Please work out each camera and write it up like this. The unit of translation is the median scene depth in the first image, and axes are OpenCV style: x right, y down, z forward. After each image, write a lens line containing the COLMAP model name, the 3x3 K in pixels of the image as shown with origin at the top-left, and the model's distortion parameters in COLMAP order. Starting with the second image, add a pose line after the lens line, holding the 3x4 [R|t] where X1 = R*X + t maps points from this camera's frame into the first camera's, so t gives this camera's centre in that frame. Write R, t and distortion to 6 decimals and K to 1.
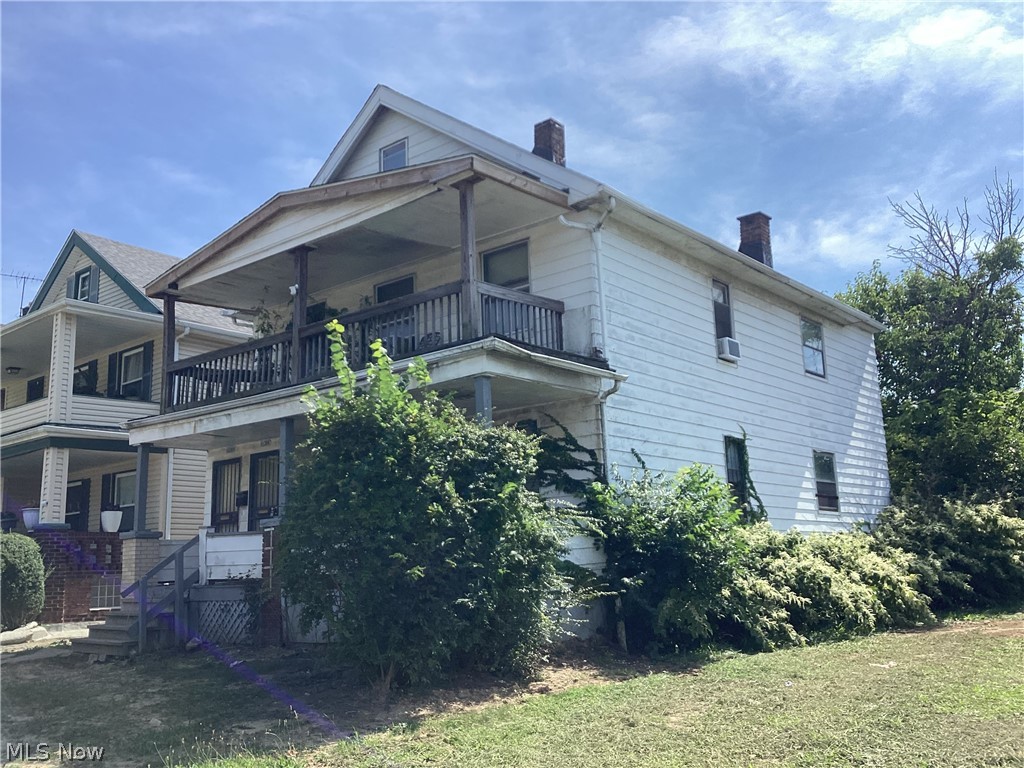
lens RADIAL K [[949.7, 0, 512.0], [0, 949.7, 384.0], [0, 0, 1]] dist [-0.008765, -0.009124]
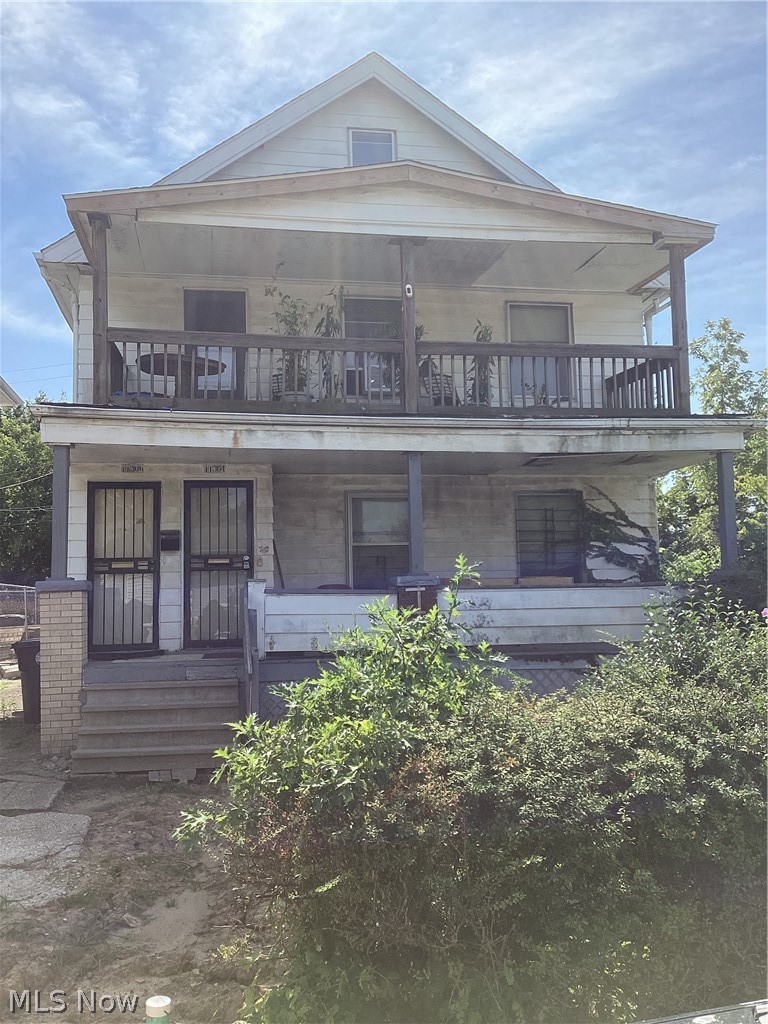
lens RADIAL K [[946.0, 0, 384.0], [0, 946.0, 512.0], [0, 0, 1]] dist [0.145477, -0.372090]
pose [[0.657157, 0.099444, 0.747165, -0.877690], [-0.147180, 0.989107, -0.002195, 0.095005], [-0.739245, -0.108526, 0.664634, 0.496145]]
